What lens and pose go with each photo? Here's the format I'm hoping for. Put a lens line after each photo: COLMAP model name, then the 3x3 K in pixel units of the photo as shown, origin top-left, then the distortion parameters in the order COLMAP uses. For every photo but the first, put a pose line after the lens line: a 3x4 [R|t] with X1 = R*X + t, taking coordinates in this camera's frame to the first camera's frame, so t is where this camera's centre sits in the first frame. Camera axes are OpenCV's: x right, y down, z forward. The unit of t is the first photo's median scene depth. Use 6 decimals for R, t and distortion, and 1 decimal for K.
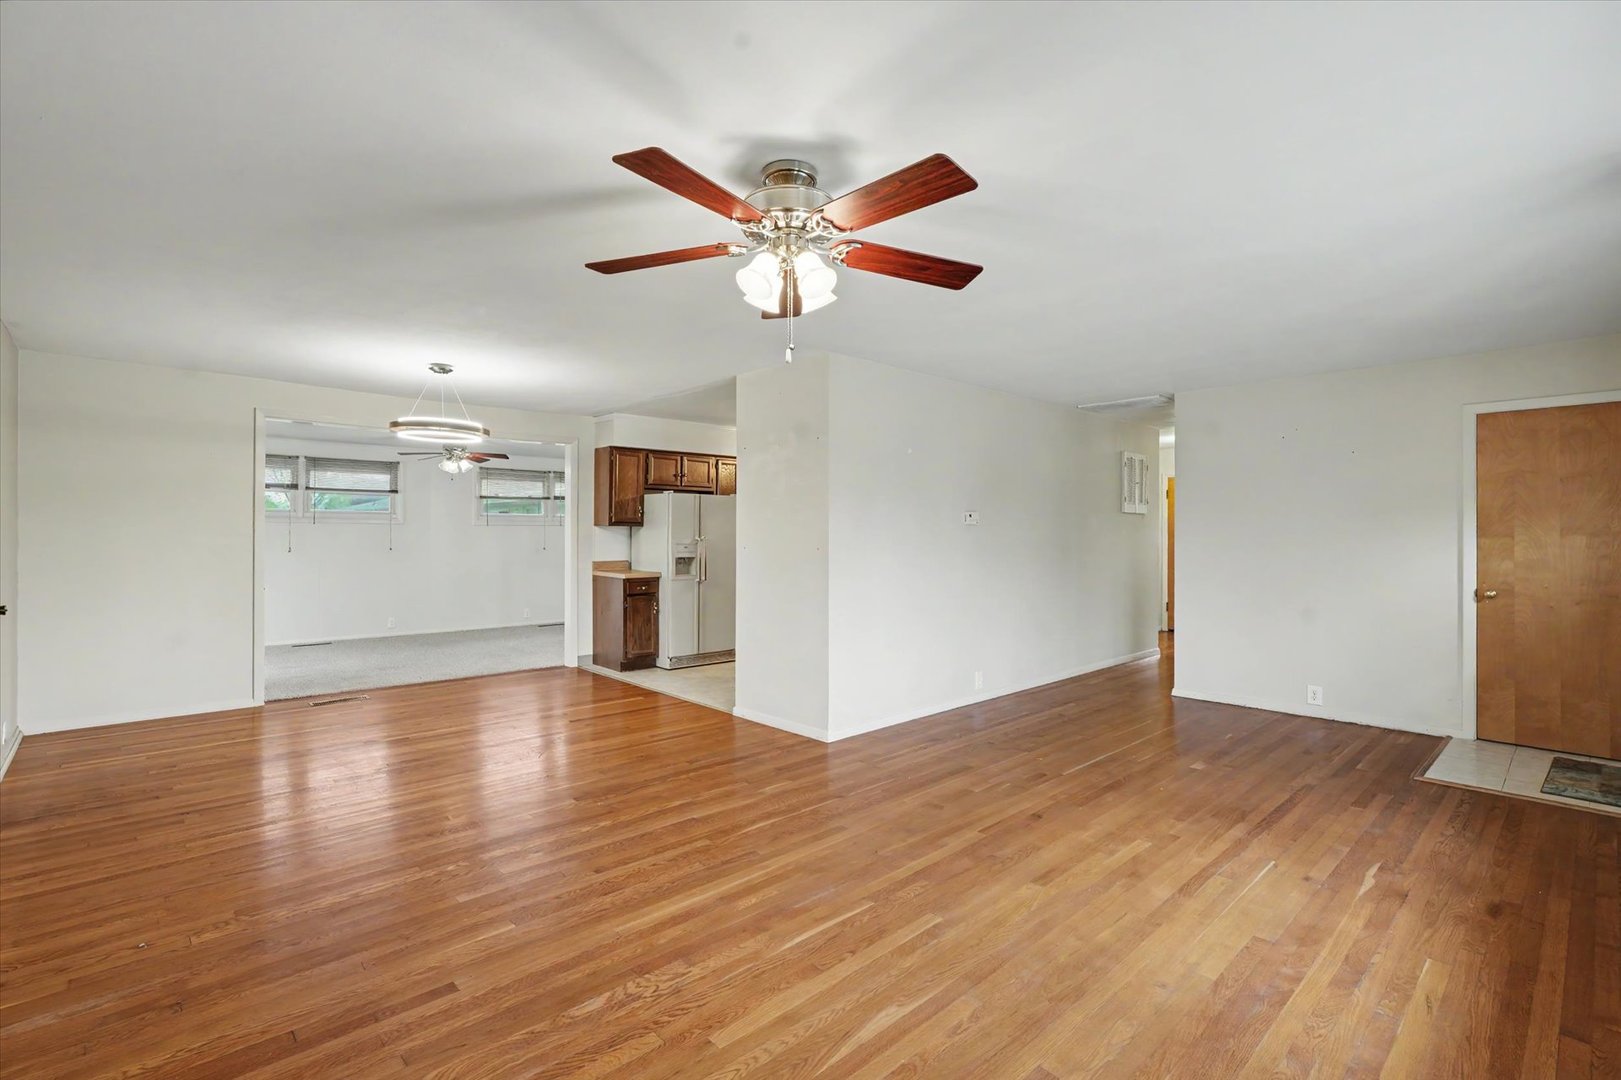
lens RADIAL K [[739.9, 0, 807.3], [0, 739.9, 530.7], [0, 0, 1]] dist [0.000329, 0.000403]
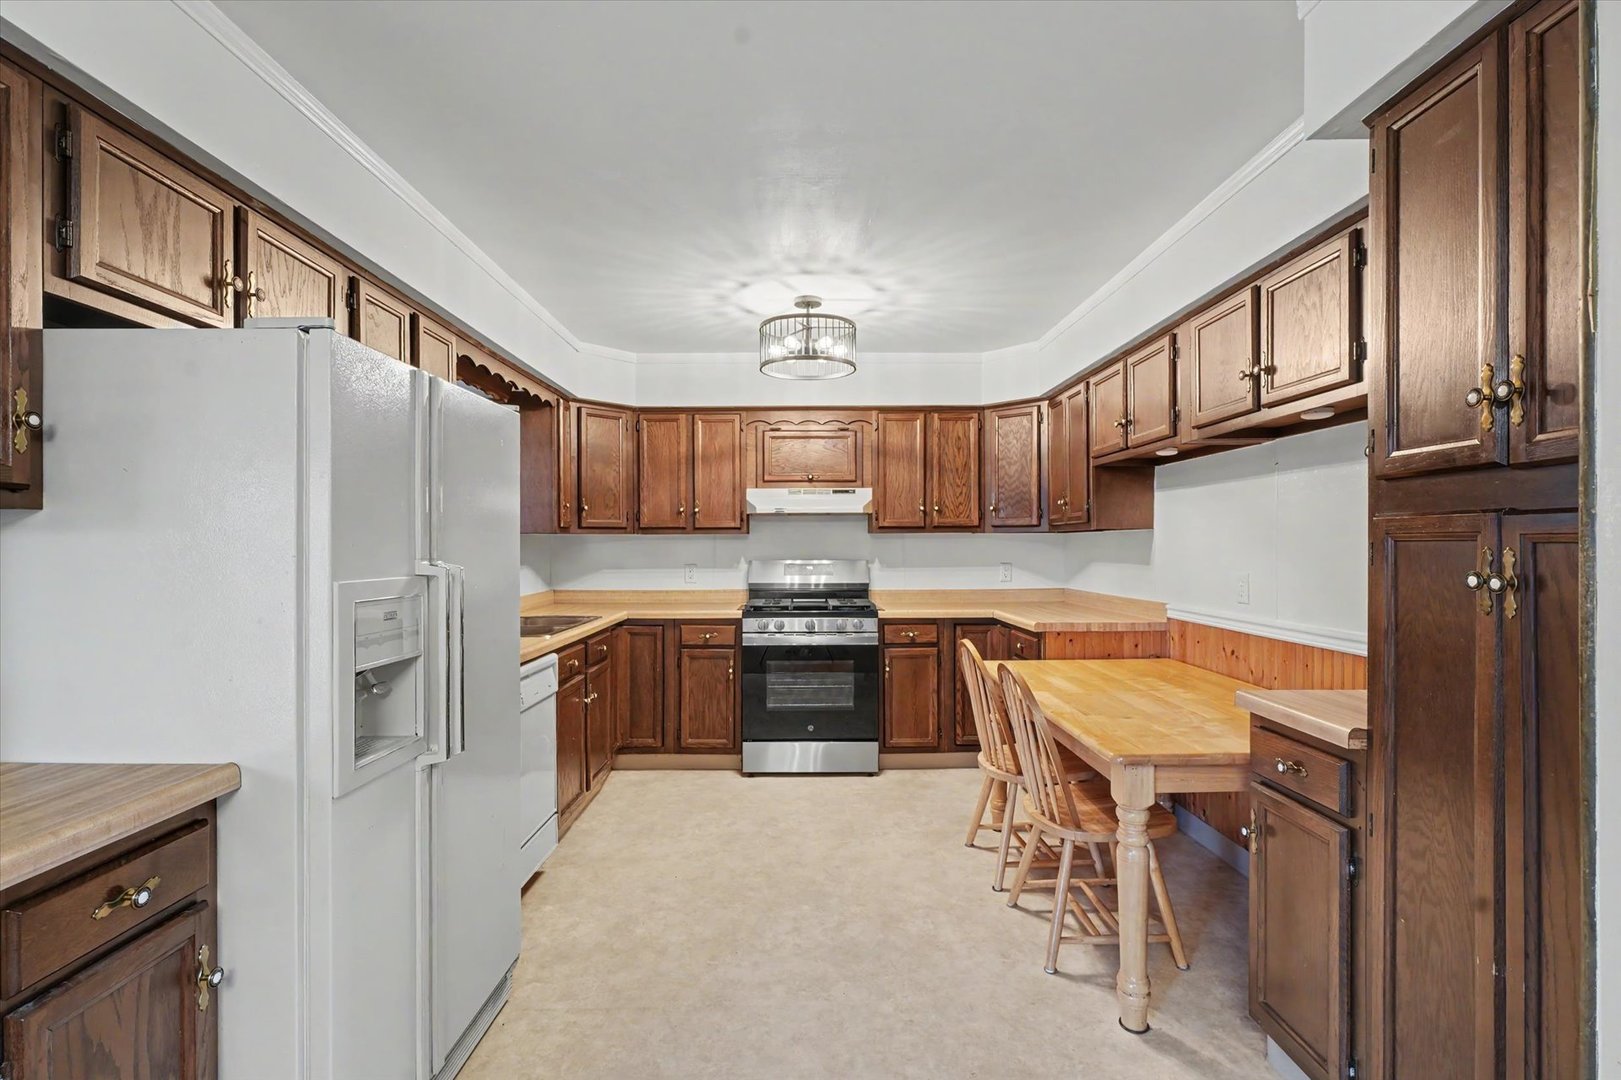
lens RADIAL K [[739.6, 0, 805.2], [0, 739.6, 545.2], [0, 0, 1]] dist [-0.002400, 0.000199]
pose [[0.678243, -0.005876, 0.734814, -0.234279], [0.002899, 0.999982, 0.005320, 0.002260], [-0.734832, -0.001478, 0.678247, 0.769513]]
